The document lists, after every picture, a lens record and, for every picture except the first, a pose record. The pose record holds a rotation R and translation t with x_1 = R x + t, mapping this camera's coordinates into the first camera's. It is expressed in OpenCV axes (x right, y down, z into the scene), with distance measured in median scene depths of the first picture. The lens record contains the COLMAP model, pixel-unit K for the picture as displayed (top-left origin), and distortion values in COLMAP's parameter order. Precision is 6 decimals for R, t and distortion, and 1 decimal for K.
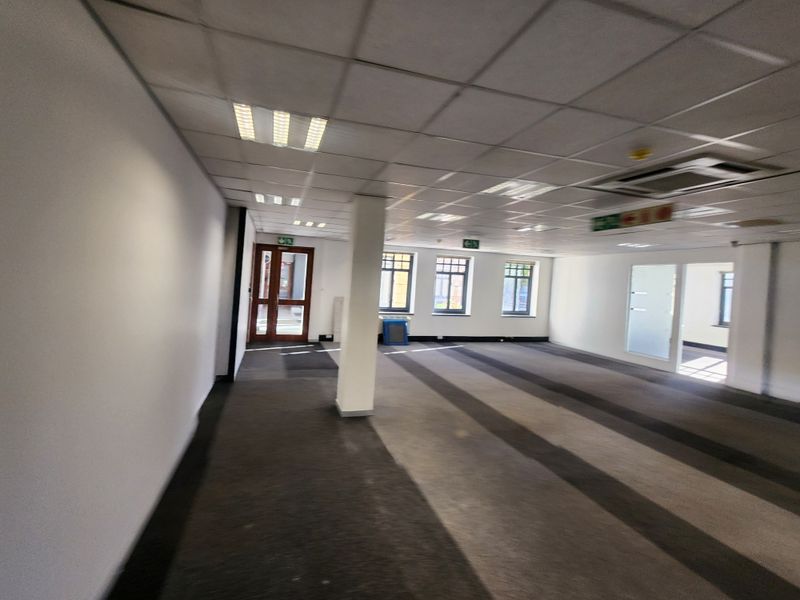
lens RADIAL K [[337.6, 0, 368.9], [0, 337.6, 281.8], [0, 0, 1]] dist [-0.008580, -0.002049]
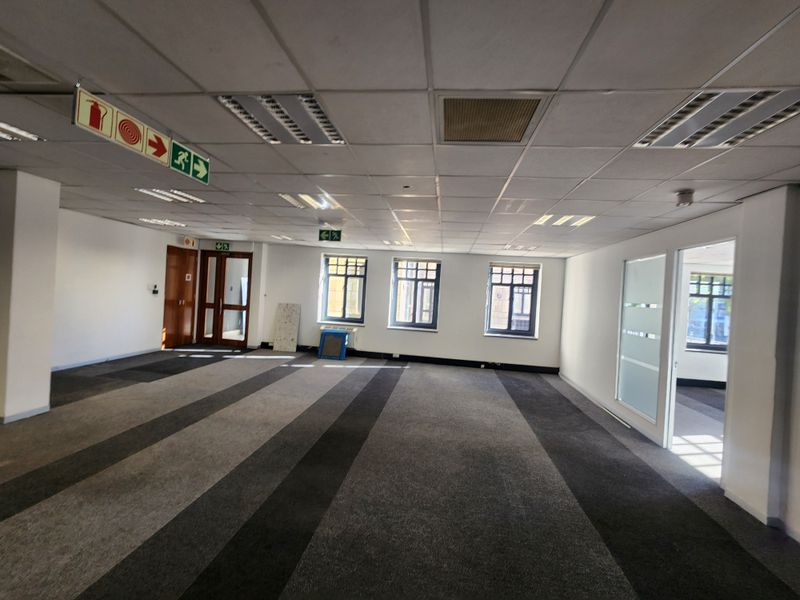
lens RADIAL K [[329.6, 0, 402.1], [0, 329.6, 306.9], [0, 0, 1]] dist [0.008508, 0.000693]
pose [[0.925515, 0.025185, -0.377872, 0.533493], [-0.016972, 0.999542, 0.025050, 0.022214], [0.378330, -0.016770, 0.925519, 0.241350]]
